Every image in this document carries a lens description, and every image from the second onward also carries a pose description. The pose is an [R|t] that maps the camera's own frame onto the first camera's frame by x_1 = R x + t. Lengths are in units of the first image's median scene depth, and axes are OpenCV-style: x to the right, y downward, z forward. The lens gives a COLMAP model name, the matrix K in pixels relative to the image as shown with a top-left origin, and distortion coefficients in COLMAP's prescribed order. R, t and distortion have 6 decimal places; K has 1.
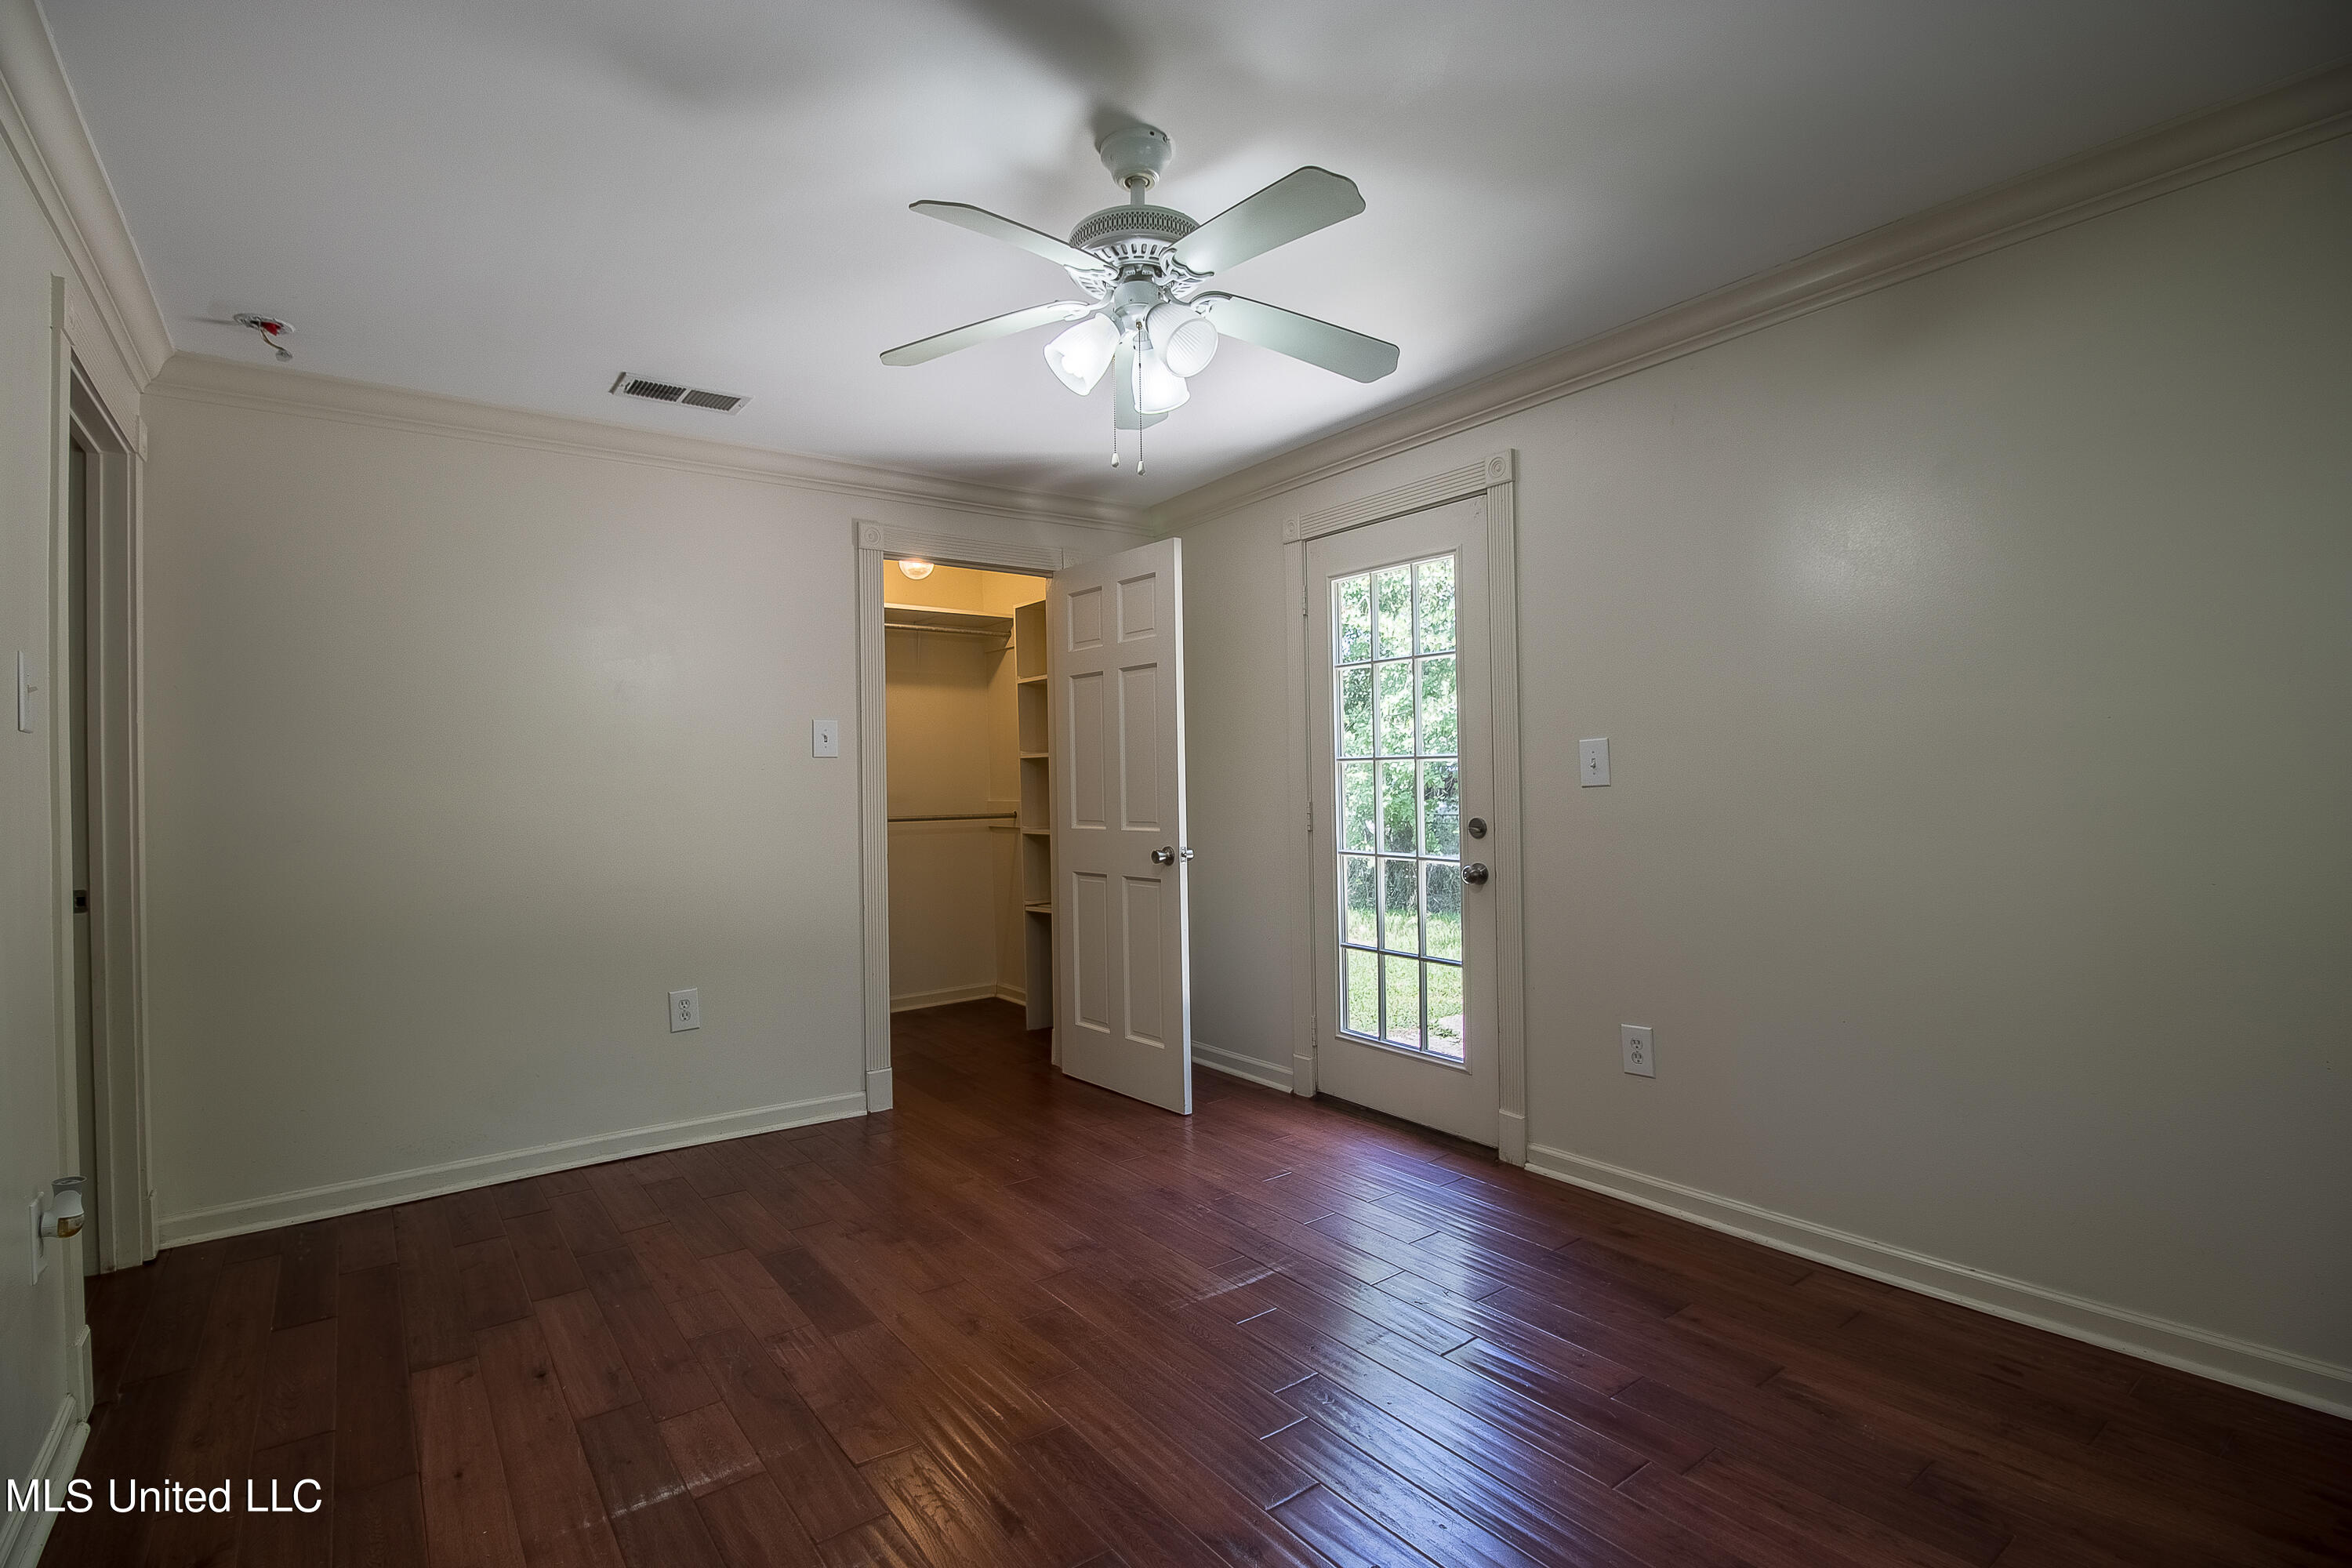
lens RADIAL K [[1098.6, 0, 1177.5], [0, 1098.6, 774.9], [0, 0, 1]] dist [-0.011094, -0.007514]
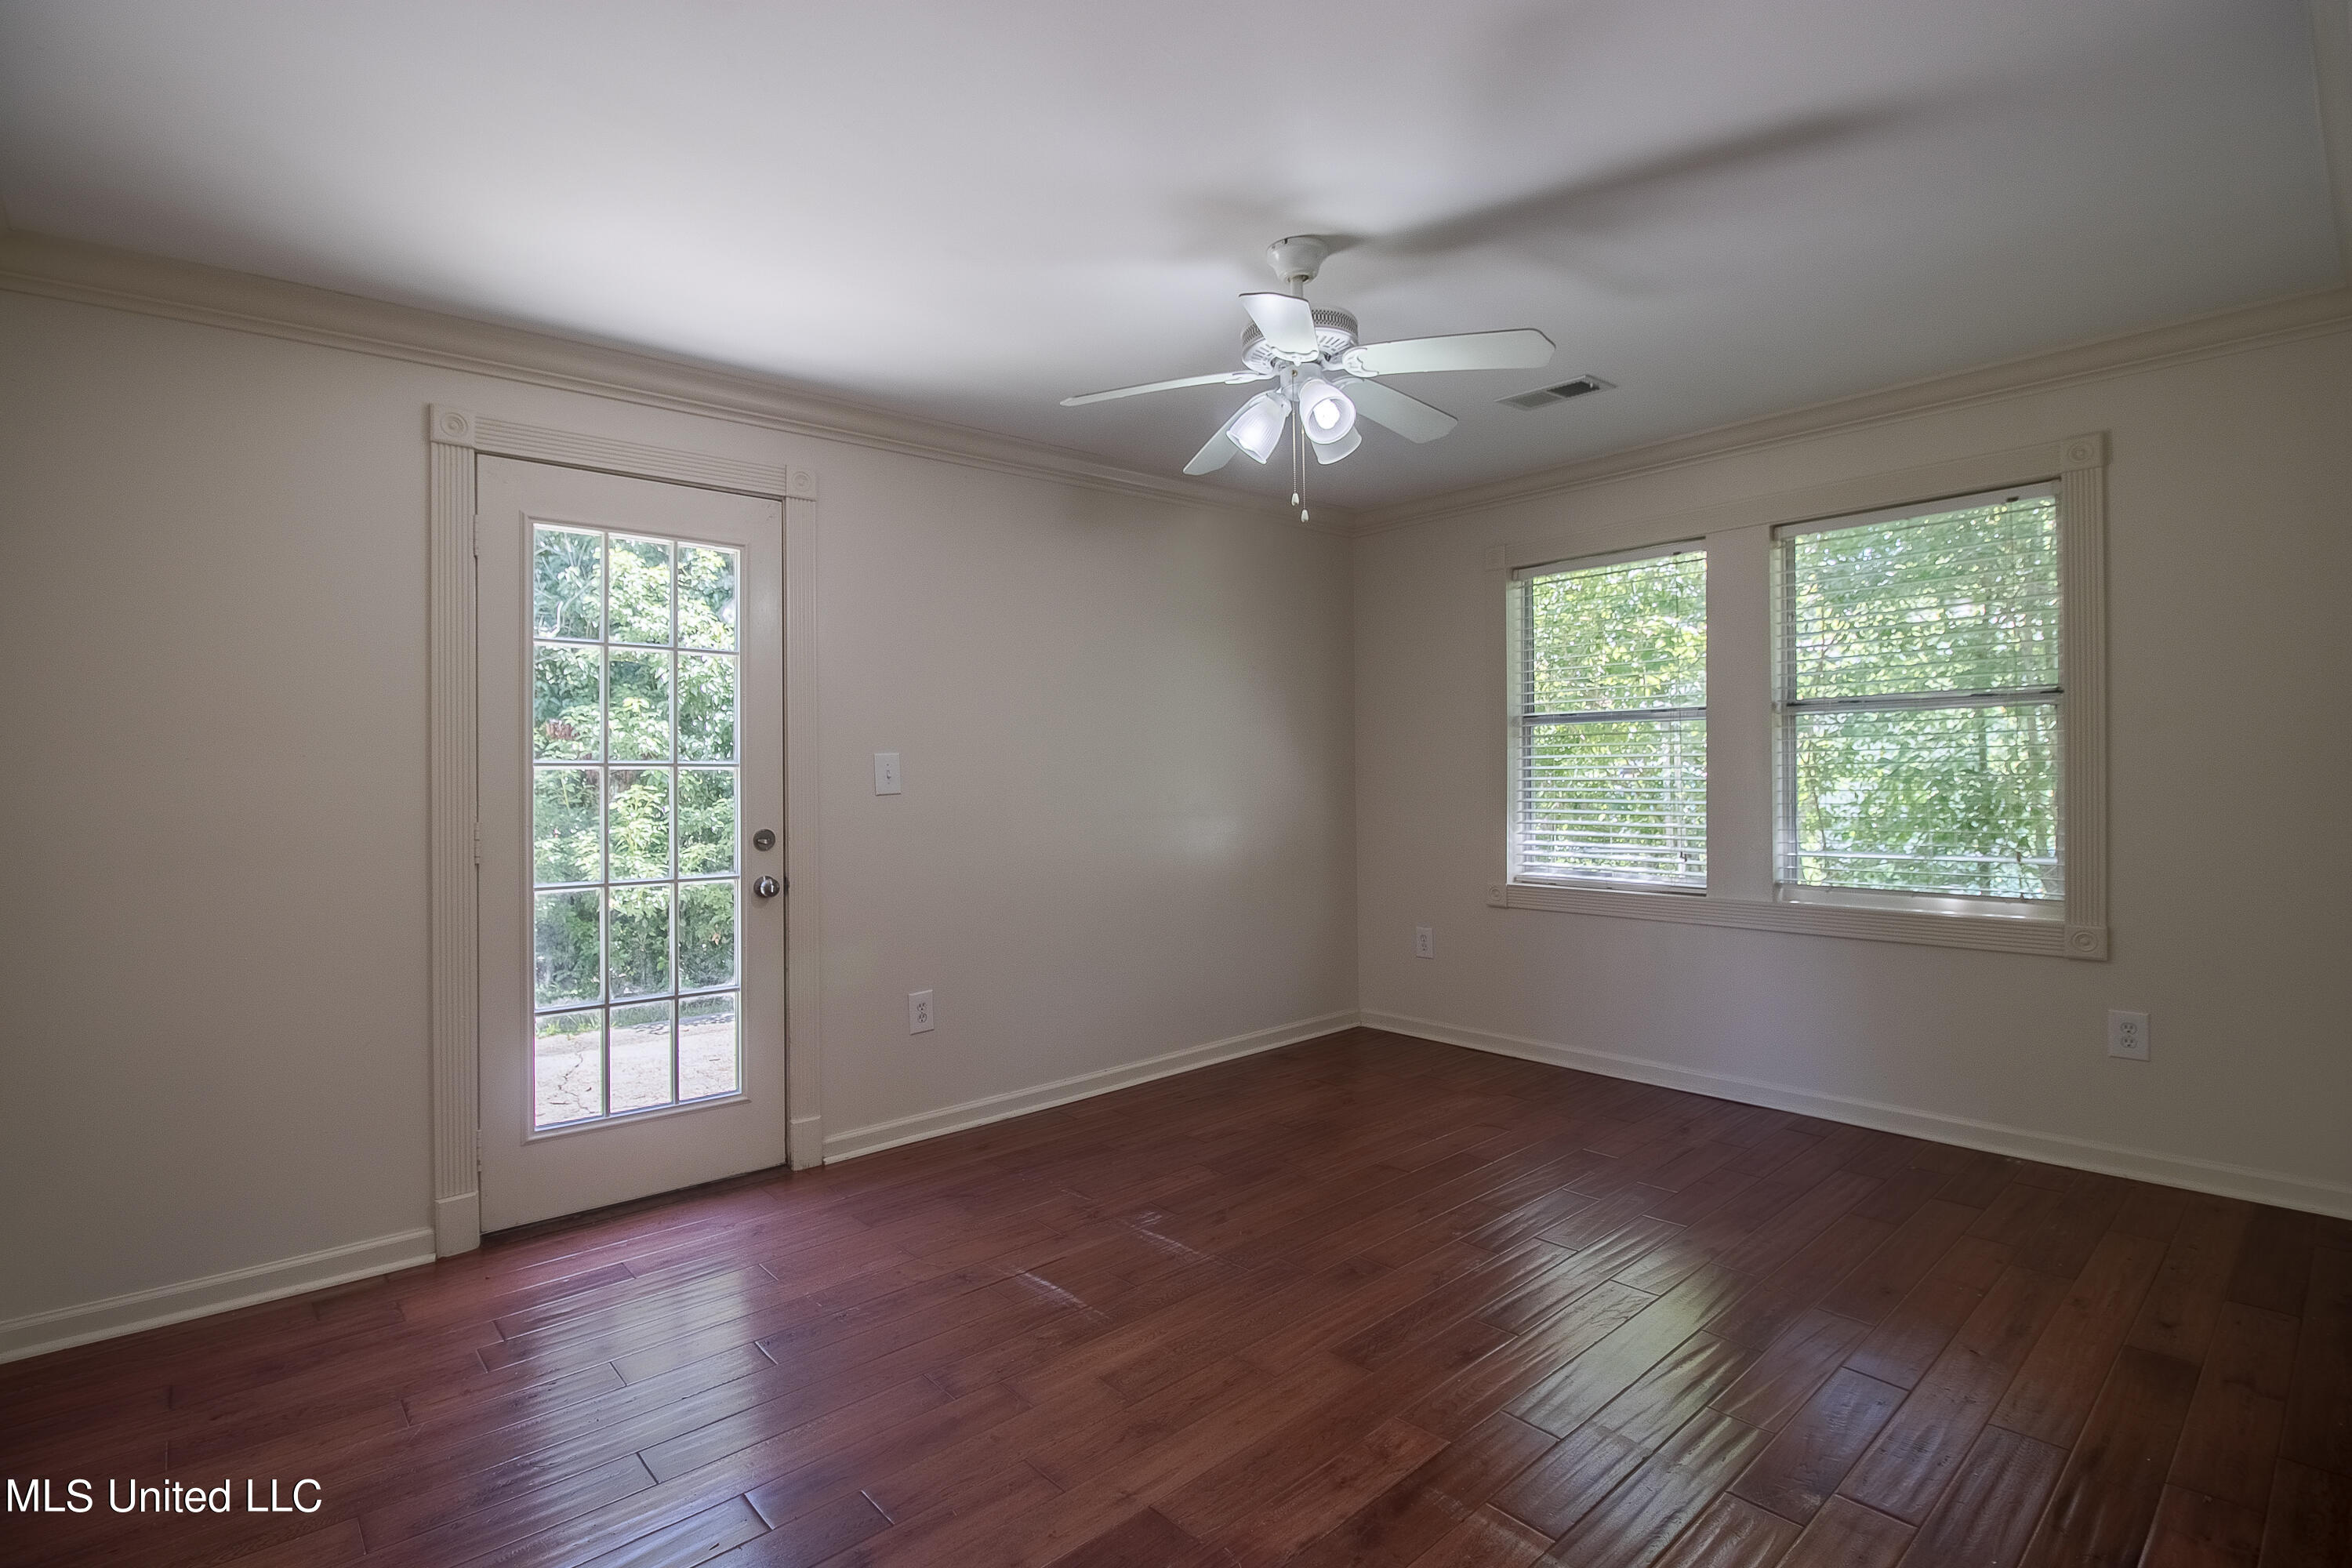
lens RADIAL K [[1098.6, 0, 1181.1], [0, 1098.6, 772.4], [0, 0, 1]] dist [-0.011094, -0.007514]
pose [[-0.075235, 0.013771, 0.997071, -0.727554], [0.009690, 0.999868, -0.013078, 0.004850], [-0.997119, 0.008677, -0.075358, 0.718061]]
